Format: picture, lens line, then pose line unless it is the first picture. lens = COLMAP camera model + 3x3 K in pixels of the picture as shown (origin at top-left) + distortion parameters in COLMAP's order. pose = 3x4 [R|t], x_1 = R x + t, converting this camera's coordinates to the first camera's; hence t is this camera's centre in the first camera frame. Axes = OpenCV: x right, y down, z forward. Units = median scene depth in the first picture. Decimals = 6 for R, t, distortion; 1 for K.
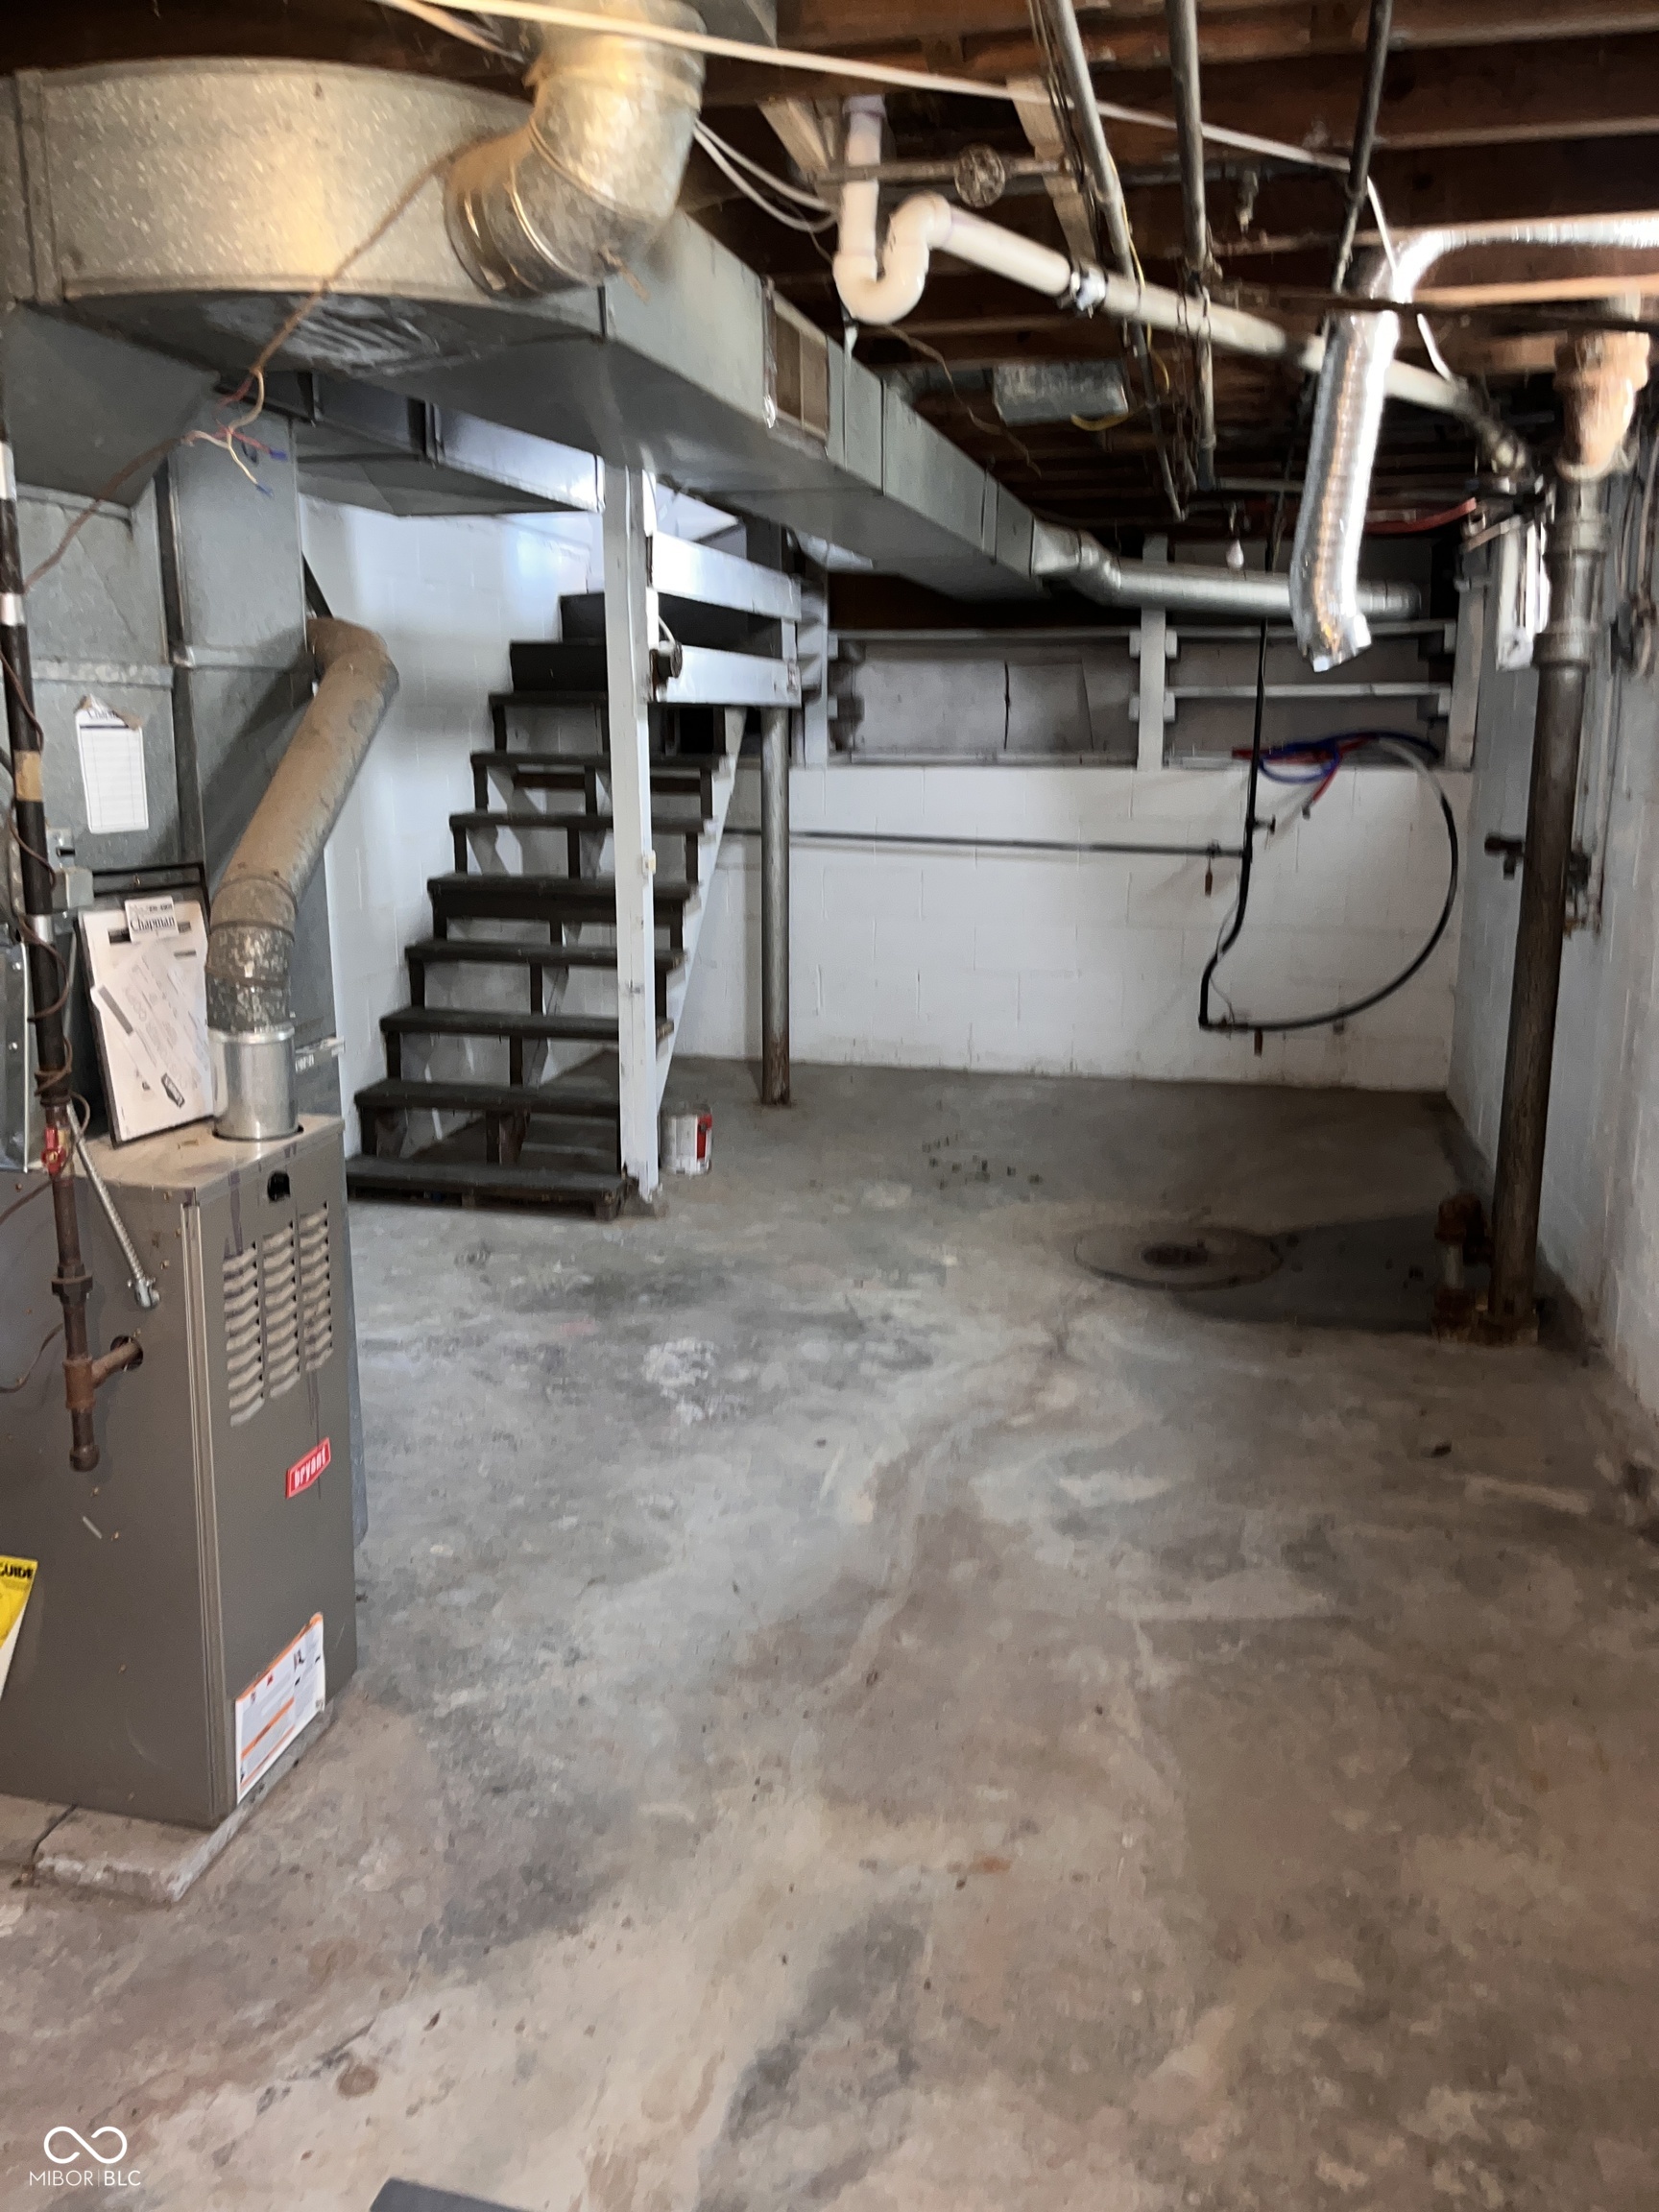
lens RADIAL K [[1660.6, 0, 802.9], [0, 1660.6, 1111.5], [0, 0, 1]] dist [0.055313, -0.093220]
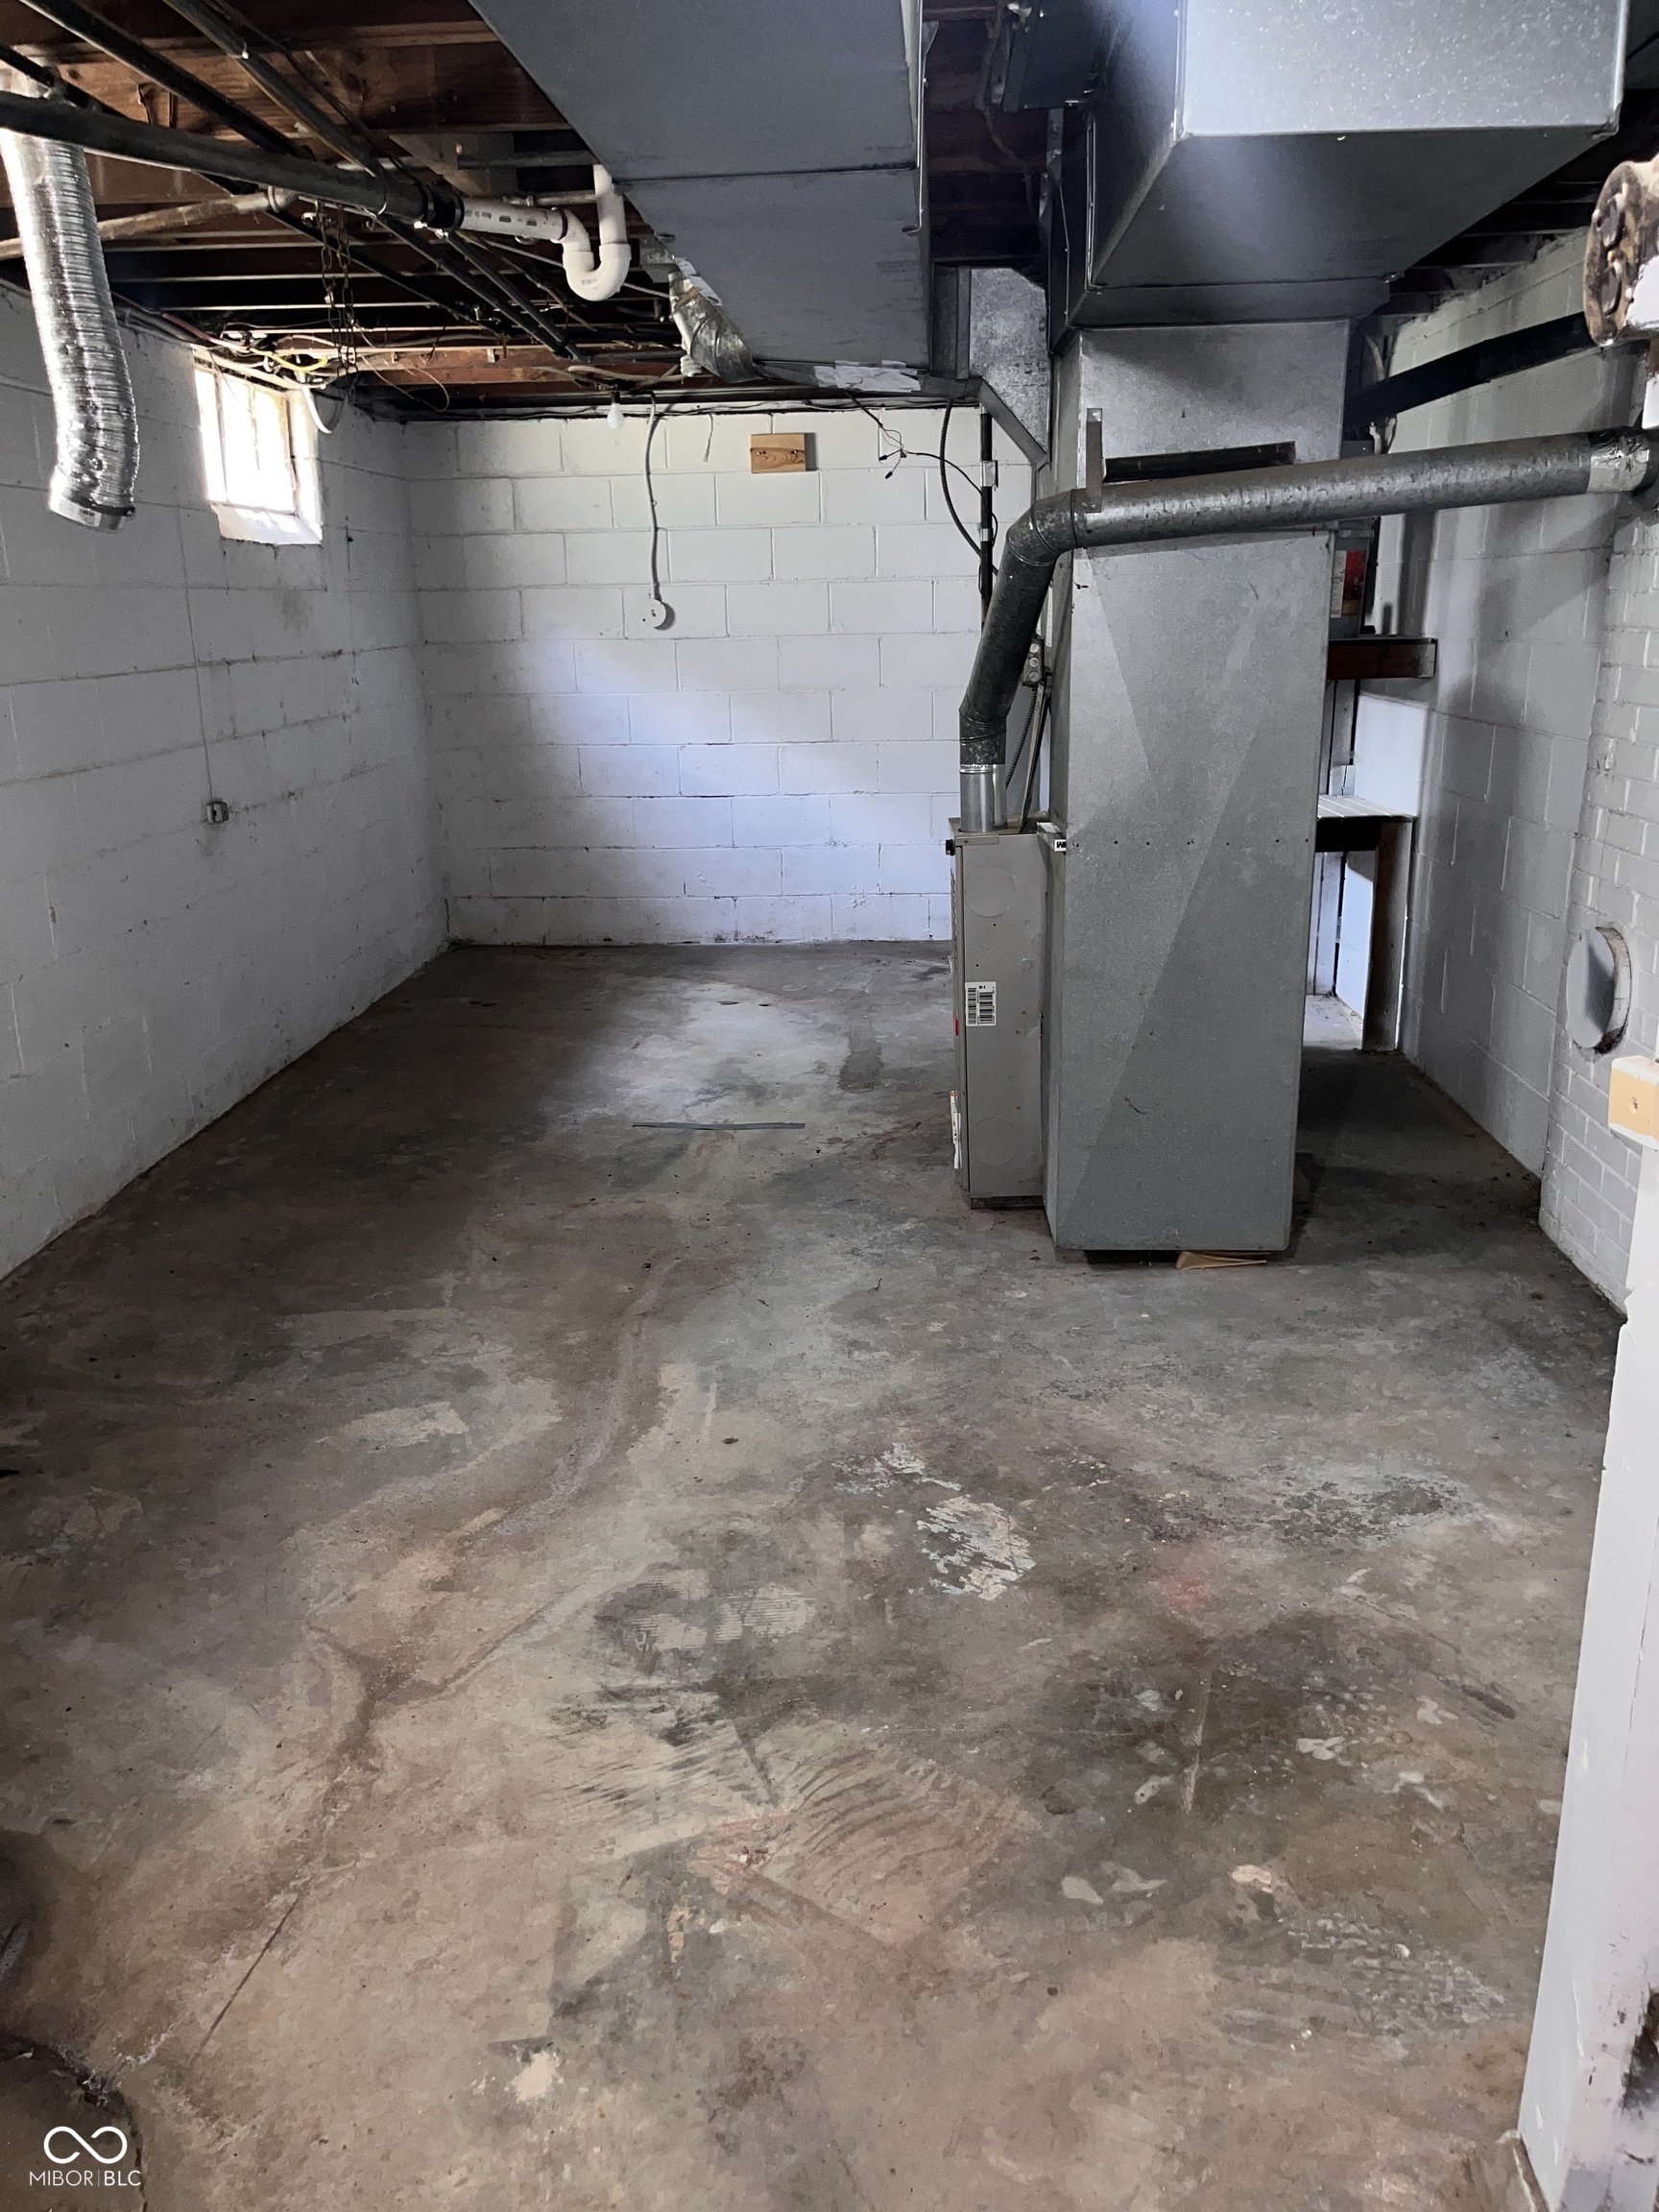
lens RADIAL K [[1652.4, 0, 829.5], [0, 1652.4, 1106.0], [0, 0, 1]] dist [0.059085, -0.102422]
pose [[-0.980628, 0.076608, -0.180279, 0.105788], [-0.023434, 0.867859, 0.496258, -0.393009], [0.194474, 0.490869, -0.849251, 1.716162]]
